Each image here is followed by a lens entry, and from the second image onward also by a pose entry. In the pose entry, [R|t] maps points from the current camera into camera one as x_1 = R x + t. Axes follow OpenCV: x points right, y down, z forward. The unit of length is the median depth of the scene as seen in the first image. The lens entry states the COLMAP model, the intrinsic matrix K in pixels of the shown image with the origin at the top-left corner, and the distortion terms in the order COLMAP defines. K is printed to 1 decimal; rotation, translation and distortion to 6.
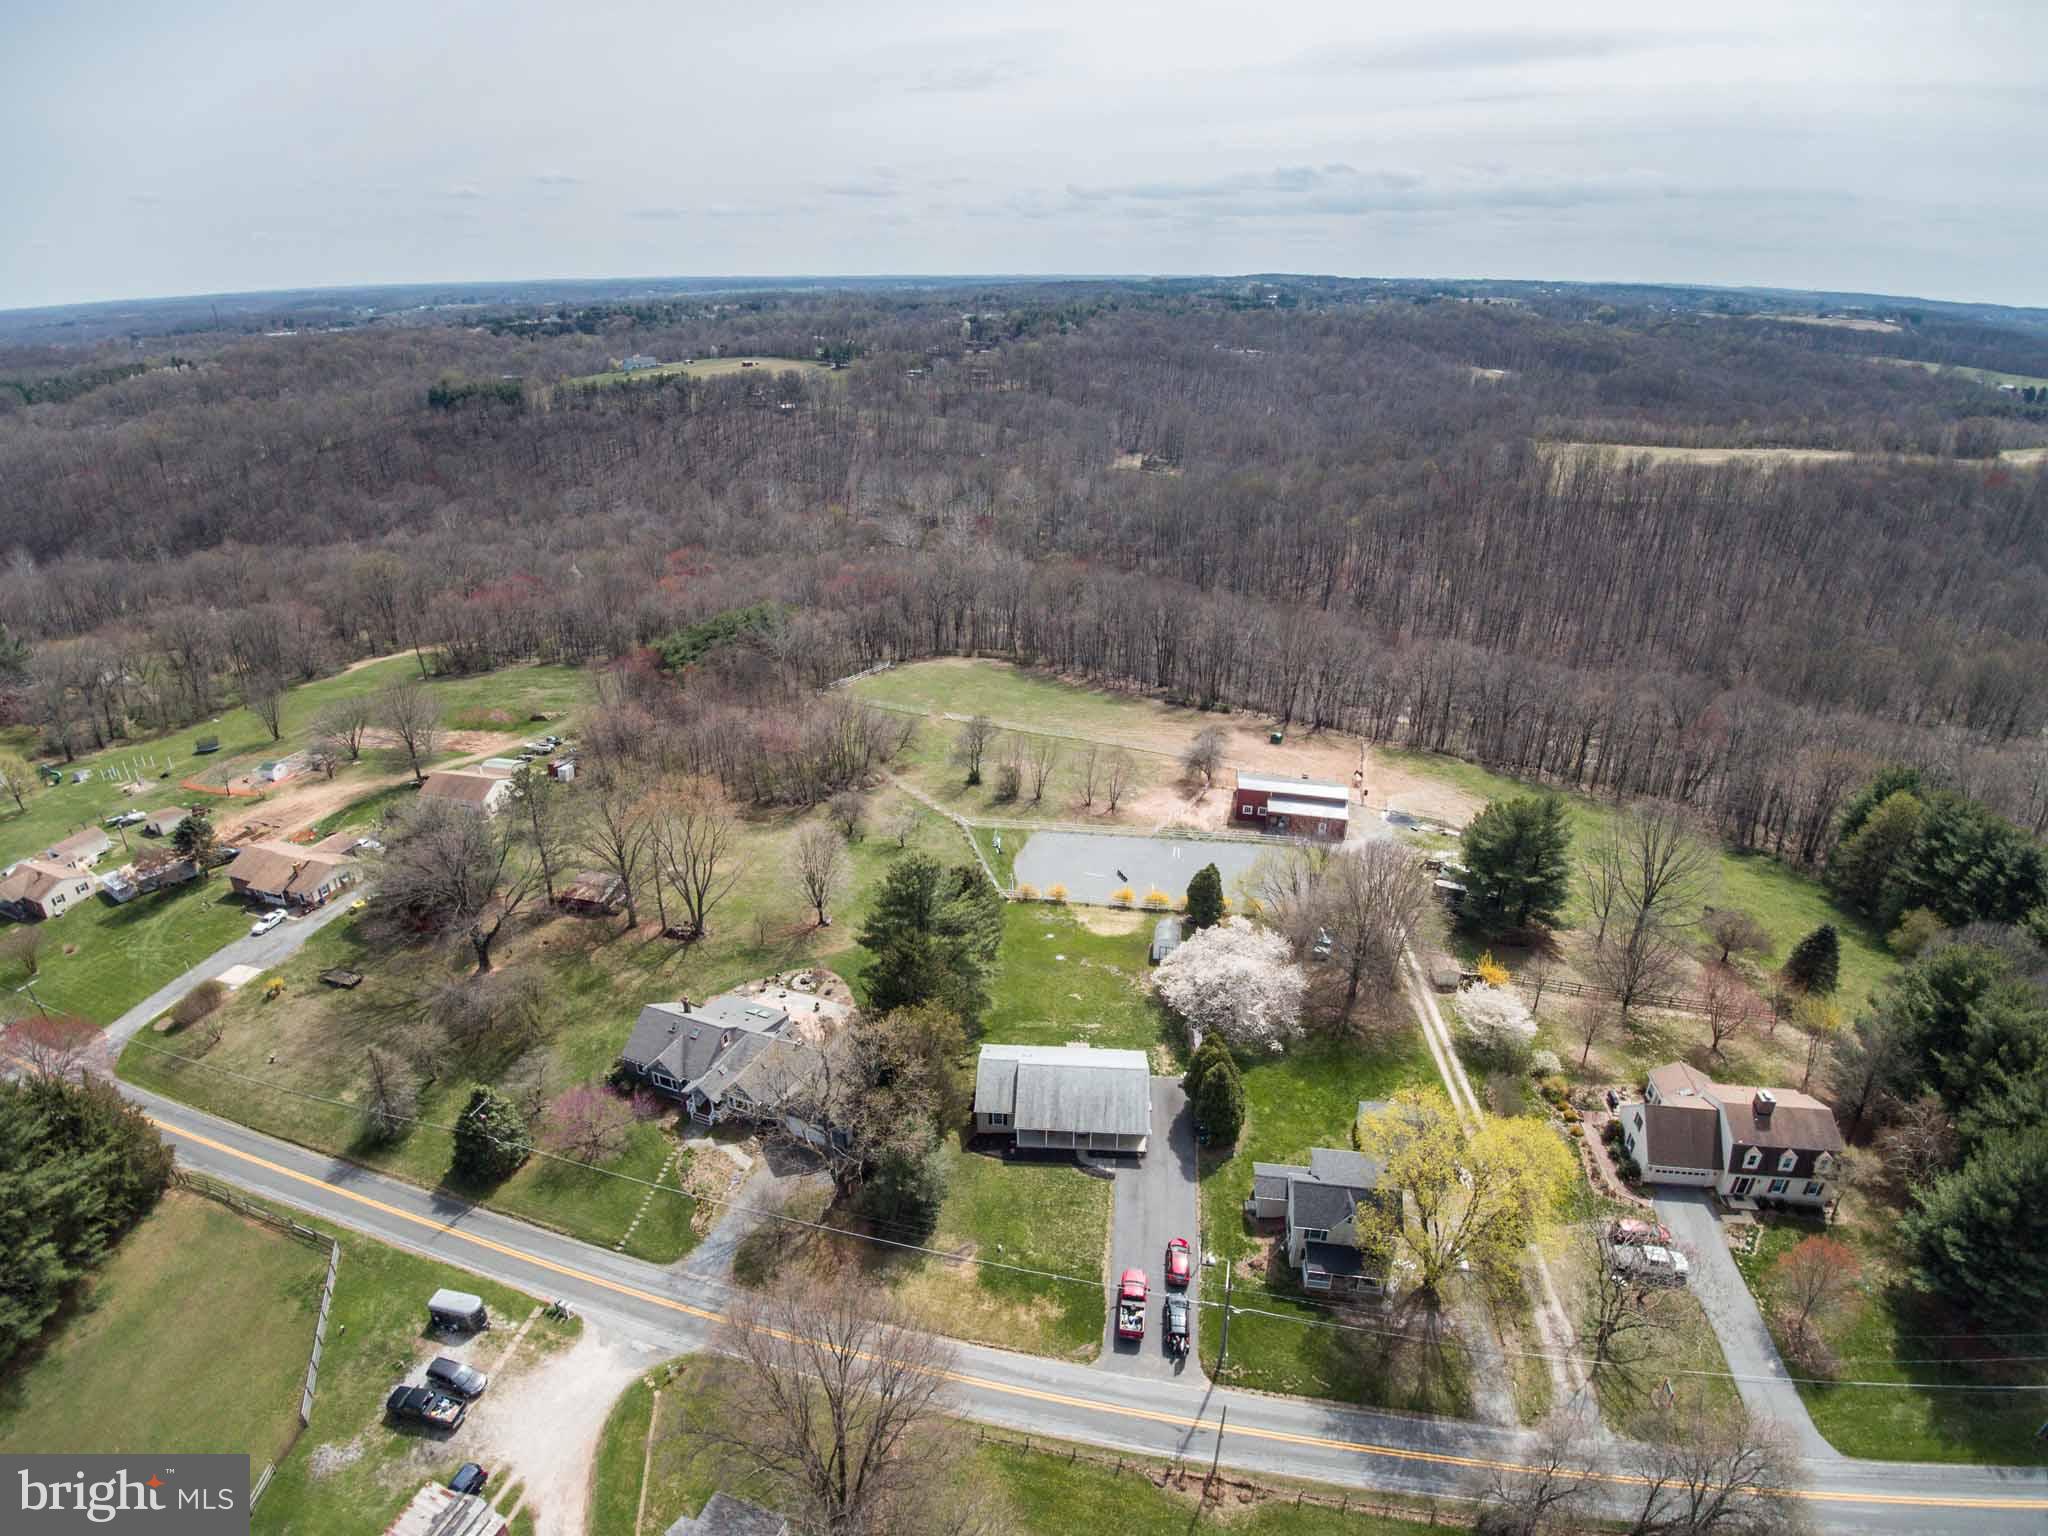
lens RADIAL K [[1084.0, 0, 1014.8], [0, 1084.0, 770.2], [0, 0, 1]] dist [-0.029711, -0.026374]
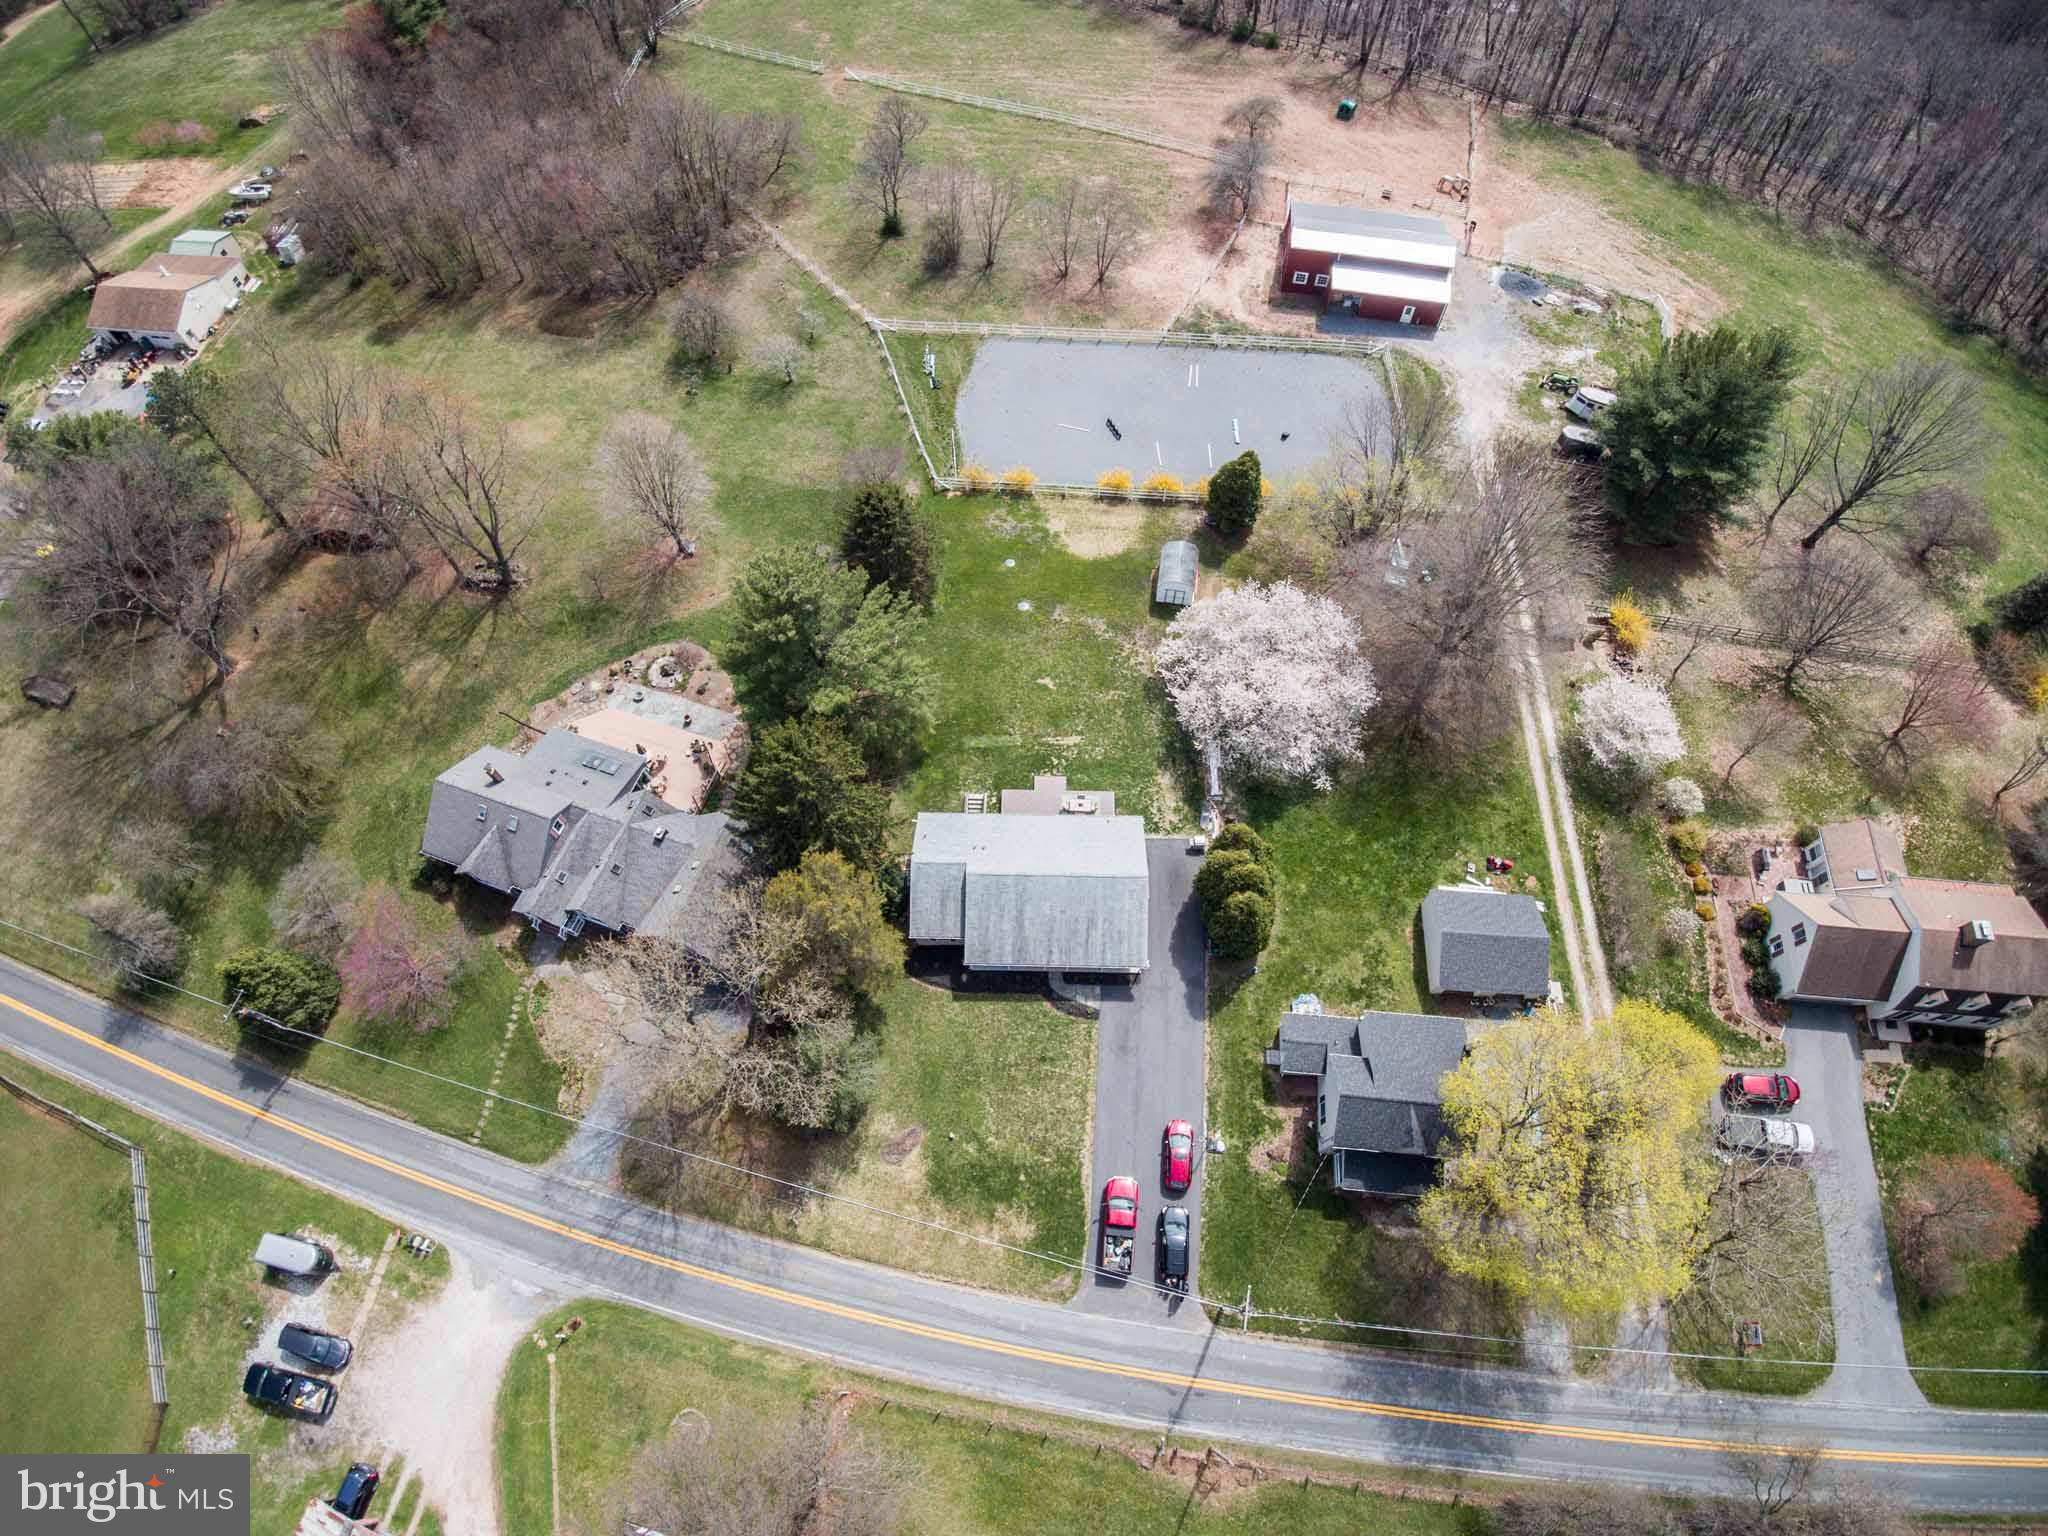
lens RADIAL K [[1084.0, 0, 1014.8], [0, 1084.0, 770.2], [0, 0, 1]] dist [-0.029711, -0.026374]
pose [[0.999074, -0.042826, 0.004188, 0.038910], [0.031391, 0.791951, 0.609778, -0.239839], [-0.029431, -0.609081, 0.792562, 0.520107]]
